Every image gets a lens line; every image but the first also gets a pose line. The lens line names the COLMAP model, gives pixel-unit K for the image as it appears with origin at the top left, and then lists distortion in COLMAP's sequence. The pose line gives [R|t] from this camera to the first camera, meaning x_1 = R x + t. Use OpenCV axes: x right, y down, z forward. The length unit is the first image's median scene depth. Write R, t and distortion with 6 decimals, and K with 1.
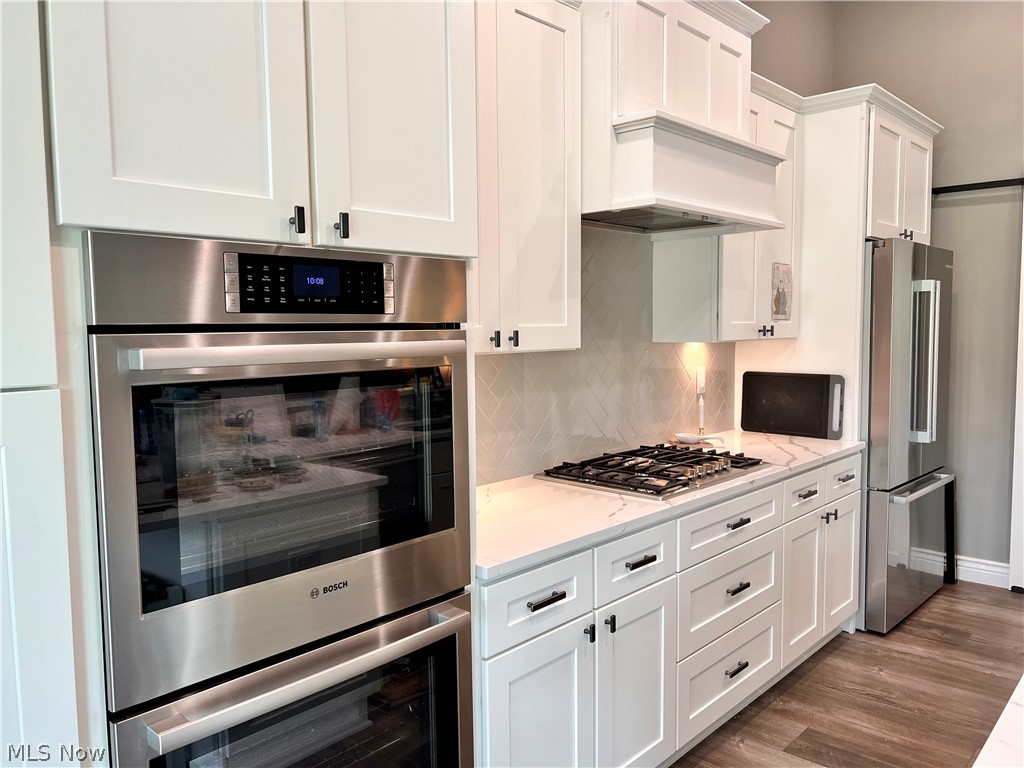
lens RADIAL K [[775.9, 0, 517.9], [0, 775.9, 381.8], [0, 0, 1]] dist [0.043441, -0.024980]
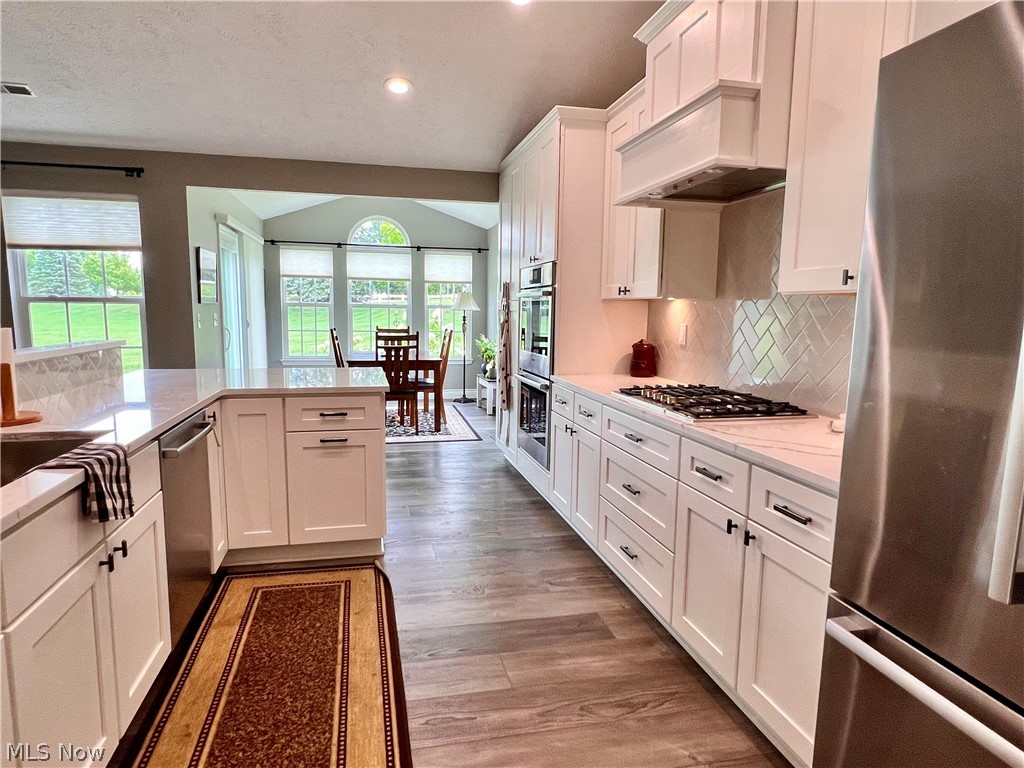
lens RADIAL K [[613.1, 0, 511.1], [0, 613.1, 388.8], [0, 0, 1]] dist [-0.002232, -0.001305]
pose [[-0.564481, 0.106731, -0.818517, 1.152532], [-0.065804, 0.982631, 0.173512, -0.049493], [0.822819, 0.151806, -0.547653, 1.329214]]
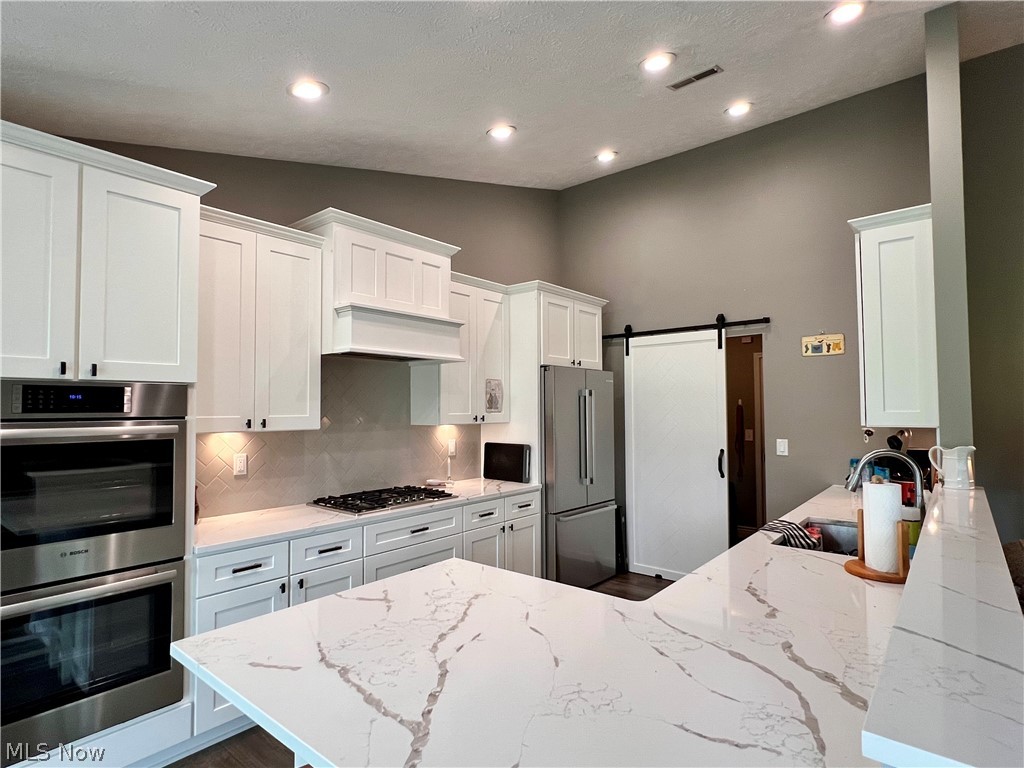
lens RADIAL K [[541.4, 0, 509.2], [0, 541.4, 387.2], [0, 0, 1]] dist [0.000121, -0.001364]
pose [[0.998878, 0.006633, 0.046891, 0.415064], [-0.001199, 0.993368, -0.114975, 0.003460], [-0.047342, 0.114790, 0.992261, -0.237890]]
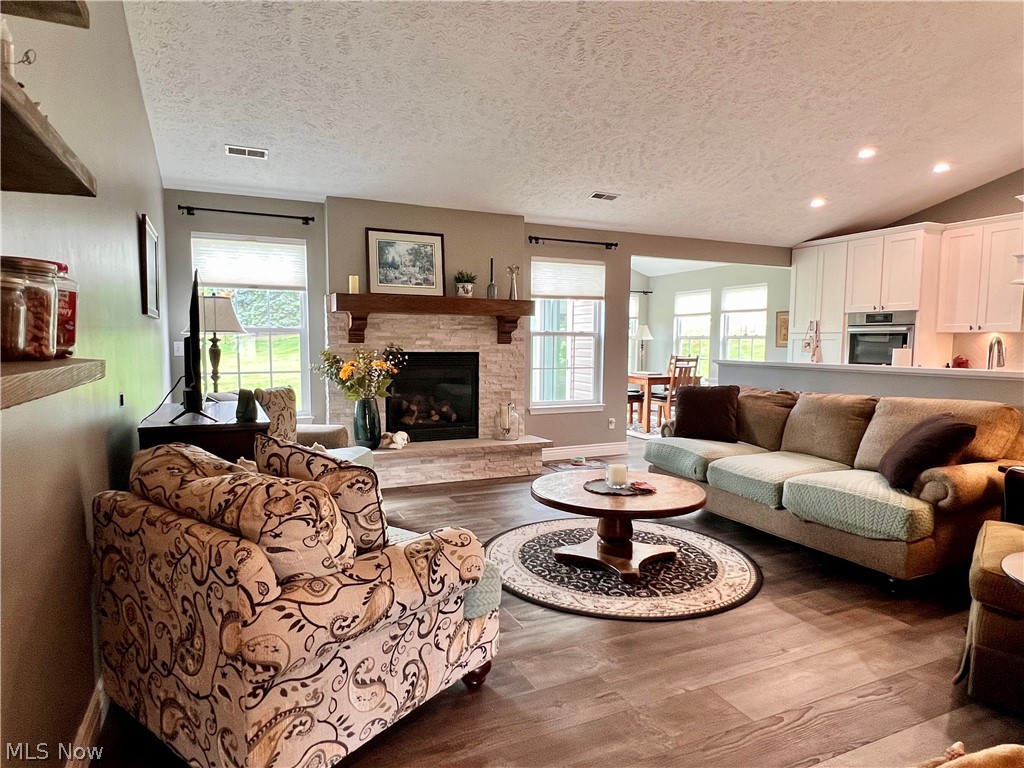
lens RADIAL K [[613.1, 0, 506.4], [0, 613.1, 397.6], [0, 0, 1]] dist [-0.002232, -0.001305]
pose [[-0.392602, 0.090021, -0.915292, 2.698746], [-0.066008, 0.989874, 0.125670, 0.040610], [0.917337, 0.109755, -0.382685, 0.120189]]
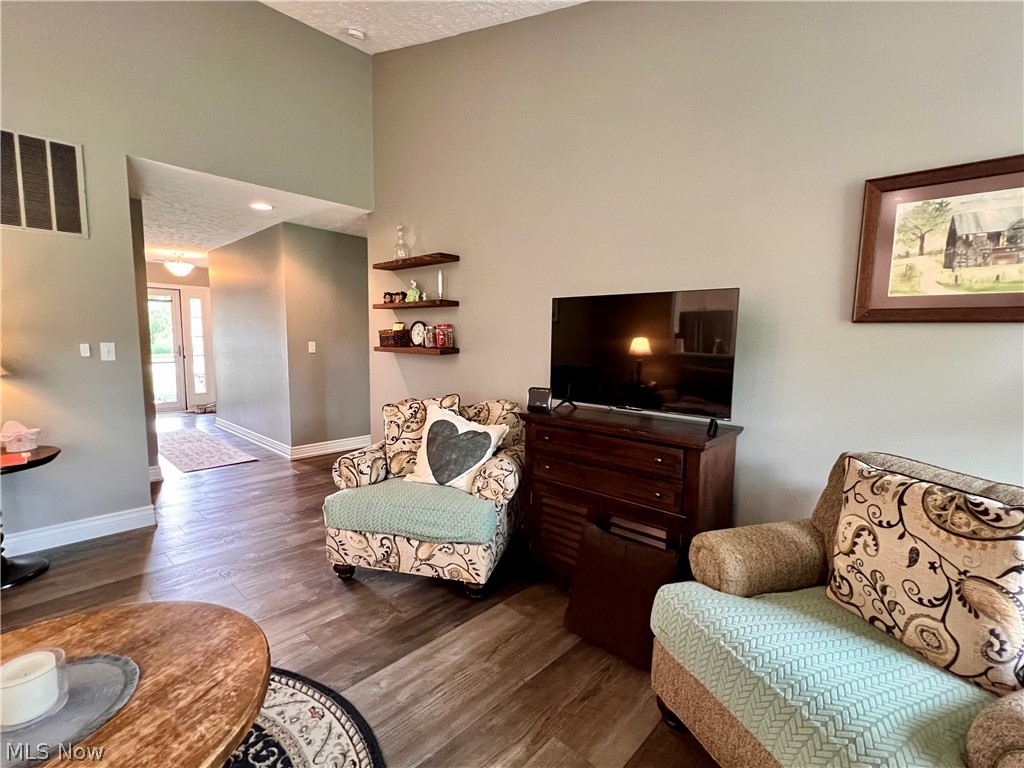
lens RADIAL K [[478.8, 0, 512.4], [0, 478.8, 386.5], [0, 0, 1]] dist [0.000150, -0.000015]
pose [[0.017141, -0.092653, 0.995551, 1.078932], [0.056788, 0.994180, 0.091548, 0.079354], [-0.998239, 0.054966, 0.022303, -0.569500]]
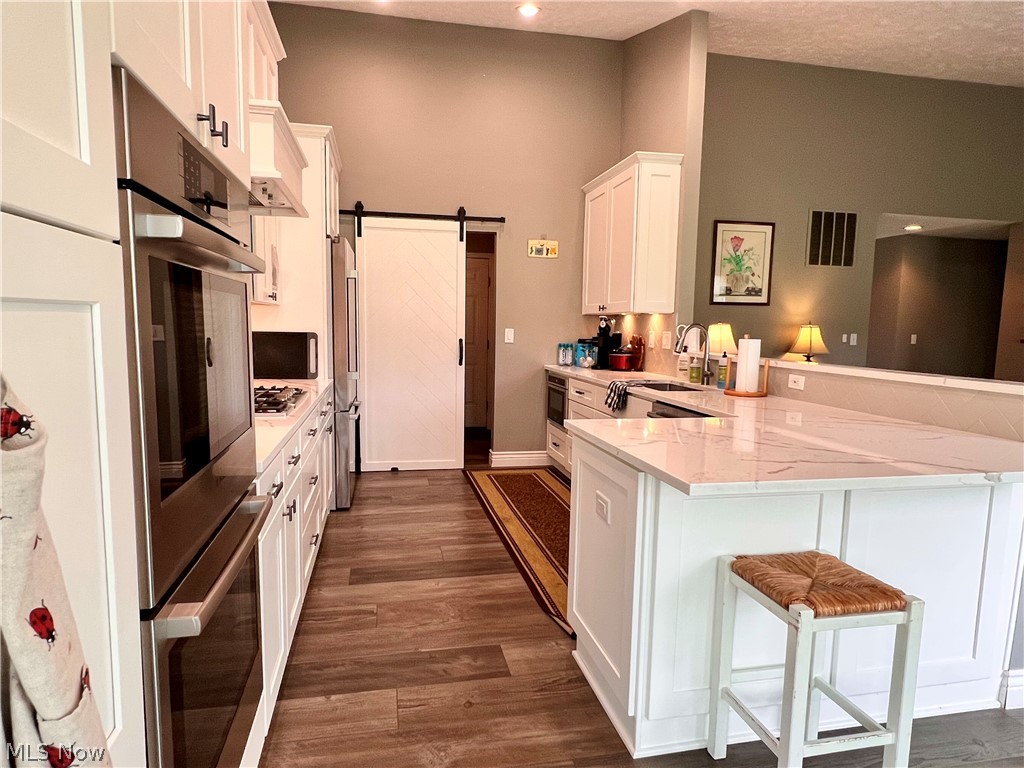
lens RADIAL K [[613.1, 0, 513.8], [0, 613.1, 389.4], [0, 0, 1]] dist [-0.002232, -0.001305]
pose [[0.581528, -0.066202, 0.810828, -0.360805], [0.036881, 0.997804, 0.055017, 0.060246], [-0.812690, -0.002090, 0.582692, 0.098457]]
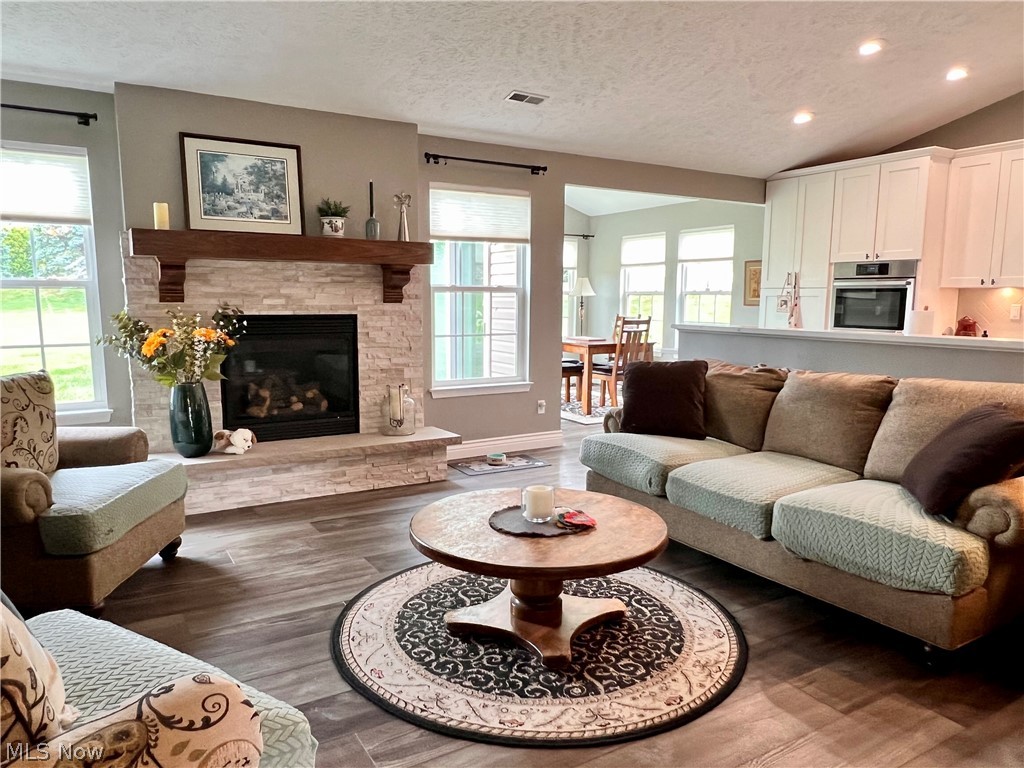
lens RADIAL K [[713.2, 0, 508.6], [0, 713.2, 405.9], [0, 0, 1]] dist [-0.006011, 0.002076]
pose [[-0.287008, 0.151282, -0.945907, 2.387163], [-0.069158, 0.981602, 0.177974, 0.038580], [0.955428, 0.116497, -0.271265, 0.075018]]
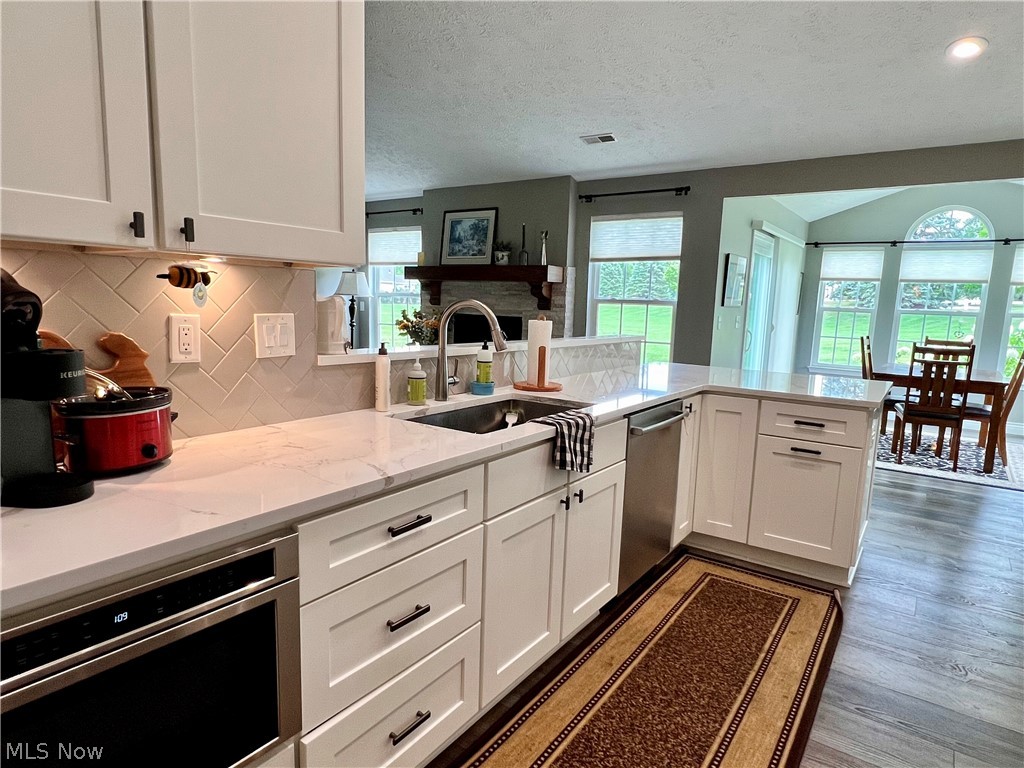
lens RADIAL K [[613.1, 0, 507.6], [0, 613.1, 394.3], [0, 0, 1]] dist [-0.002232, -0.001305]
pose [[-0.992632, -0.005723, -0.121036, 1.077292], [-0.032357, 0.975131, 0.219256, -0.054853], [0.116771, 0.221557, -0.968131, 1.412628]]
